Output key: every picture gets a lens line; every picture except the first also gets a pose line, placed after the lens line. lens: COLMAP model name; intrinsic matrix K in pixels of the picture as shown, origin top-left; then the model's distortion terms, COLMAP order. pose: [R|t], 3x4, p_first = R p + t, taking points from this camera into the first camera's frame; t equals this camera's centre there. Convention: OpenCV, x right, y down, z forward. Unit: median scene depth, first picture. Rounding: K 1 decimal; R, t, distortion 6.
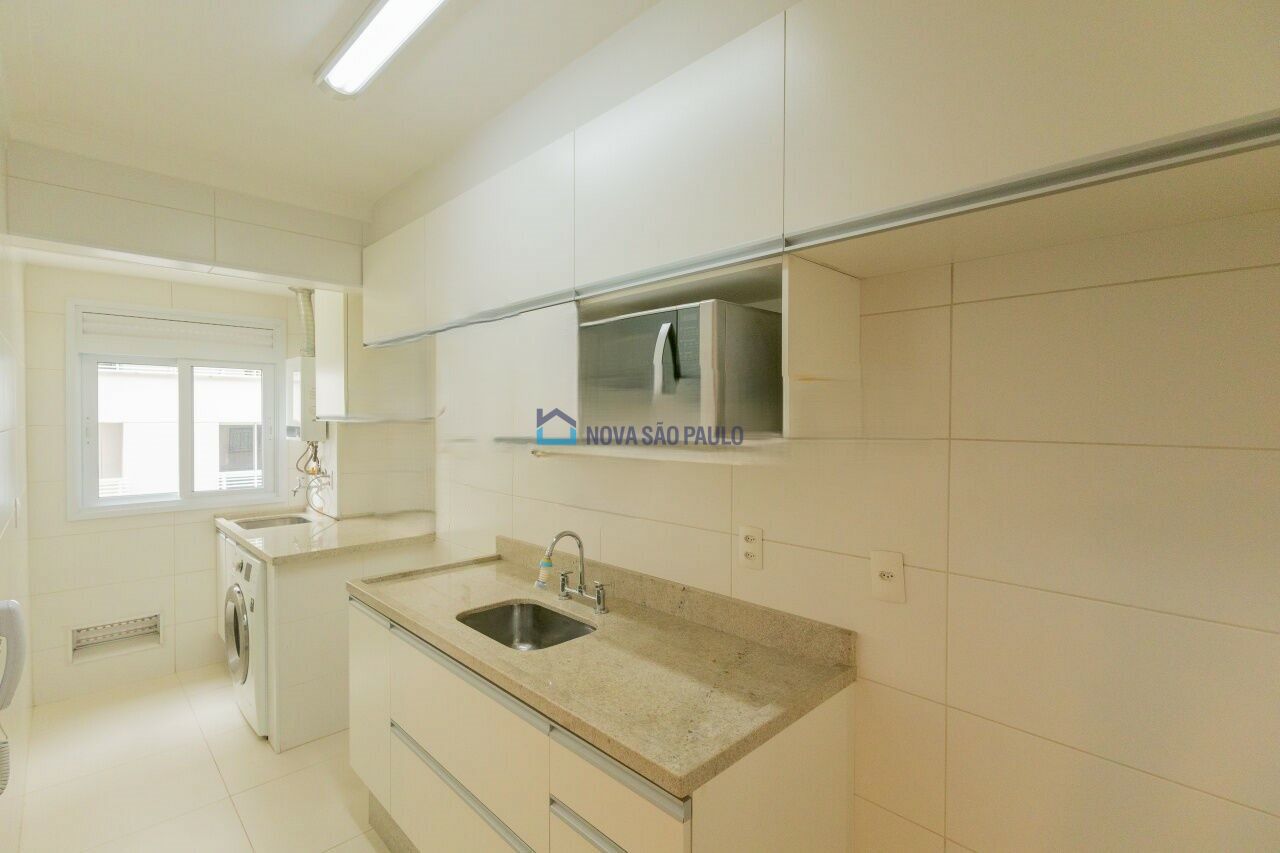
lens RADIAL K [[586.2, 0, 641.7], [0, 586.2, 426.0], [0, 0, 1]] dist [0.002170, 0.001569]
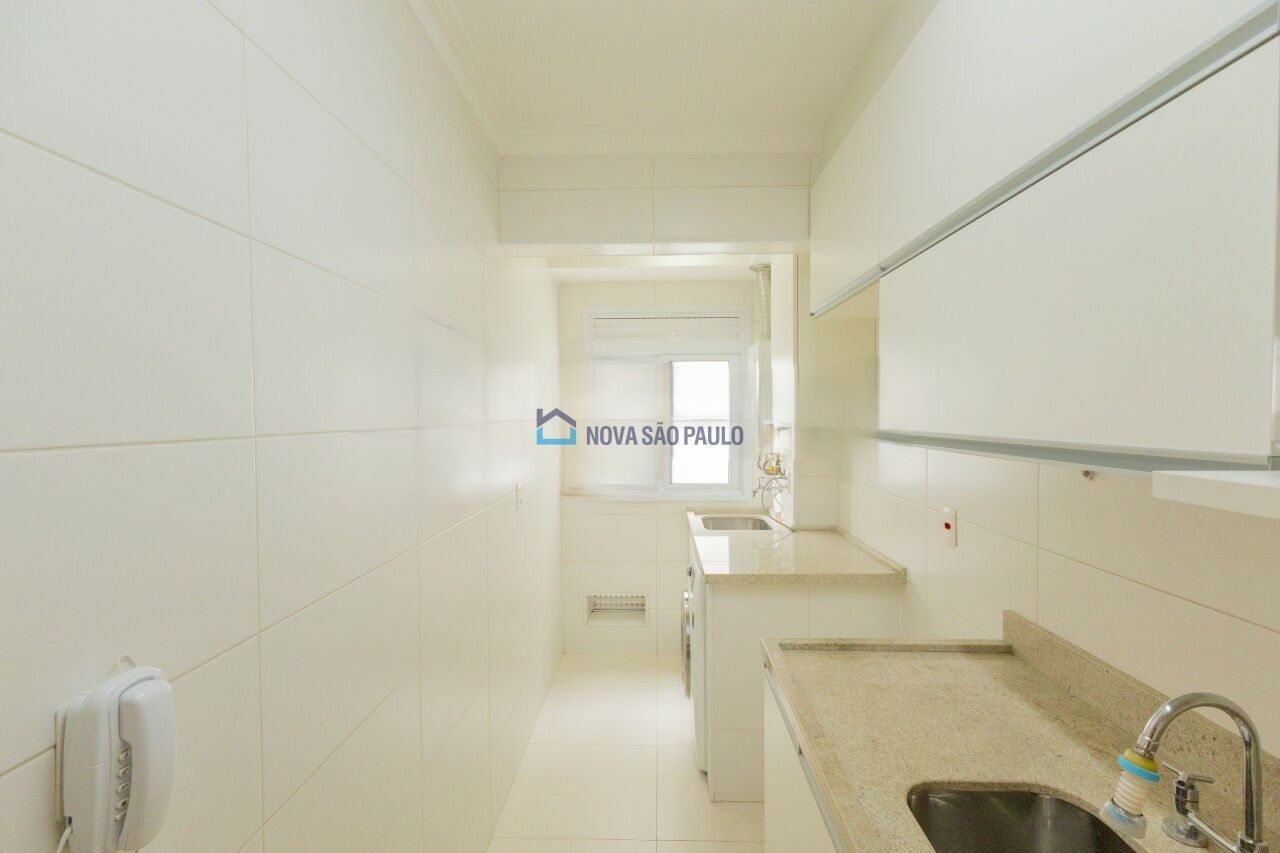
lens RADIAL K [[586.2, 0, 641.7], [0, 586.2, 426.0], [0, 0, 1]] dist [0.002170, 0.001569]
pose [[0.691403, 0.011546, -0.722377, -0.061480], [-0.003895, 0.999917, 0.012253, -0.000876], [0.722458, -0.005658, 0.691391, 0.266896]]
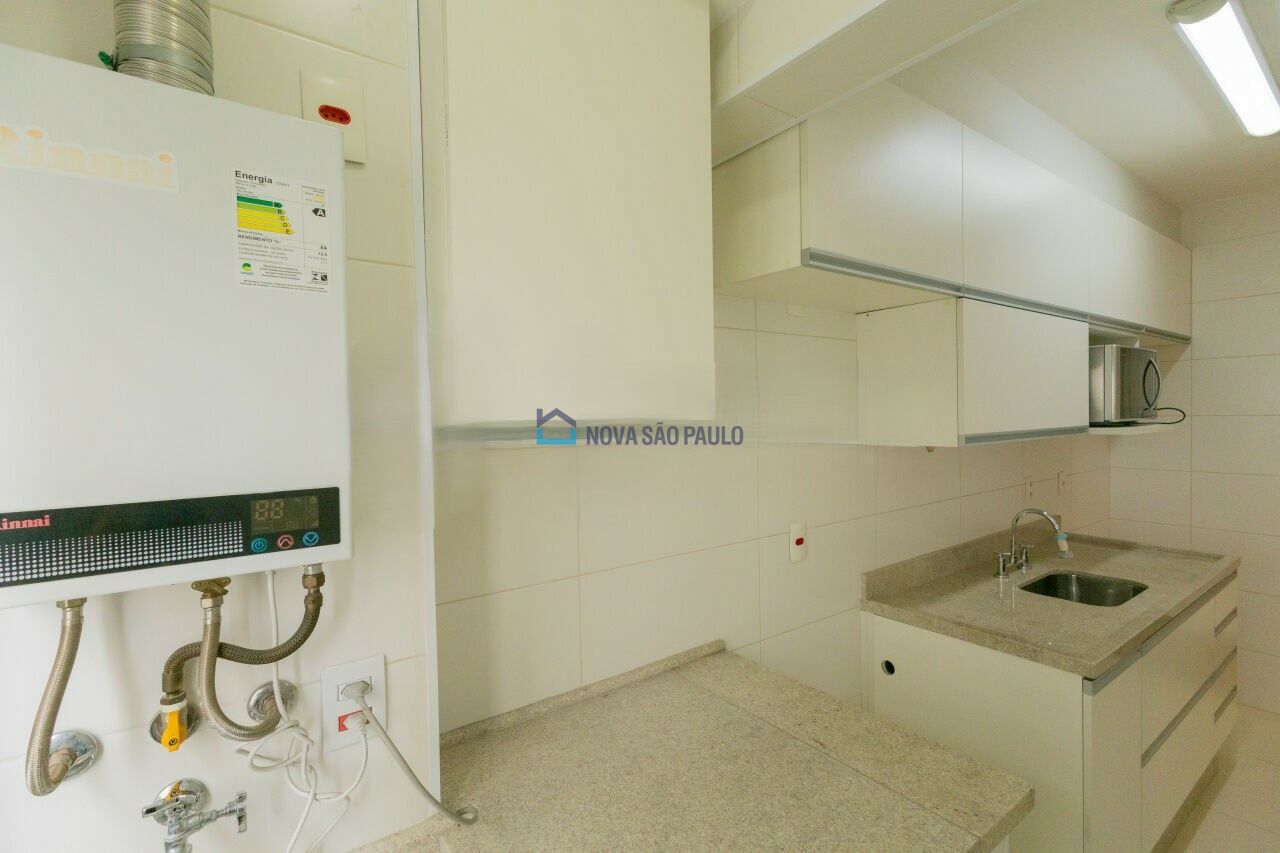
lens RADIAL K [[586.2, 0, 641.7], [0, 586.2, 426.0], [0, 0, 1]] dist [0.002170, 0.001569]
pose [[0.143231, -0.027429, 0.989309, -0.879270], [0.035035, 0.999130, 0.022629, -0.029812], [-0.989069, 0.031419, 0.144068, 0.979753]]
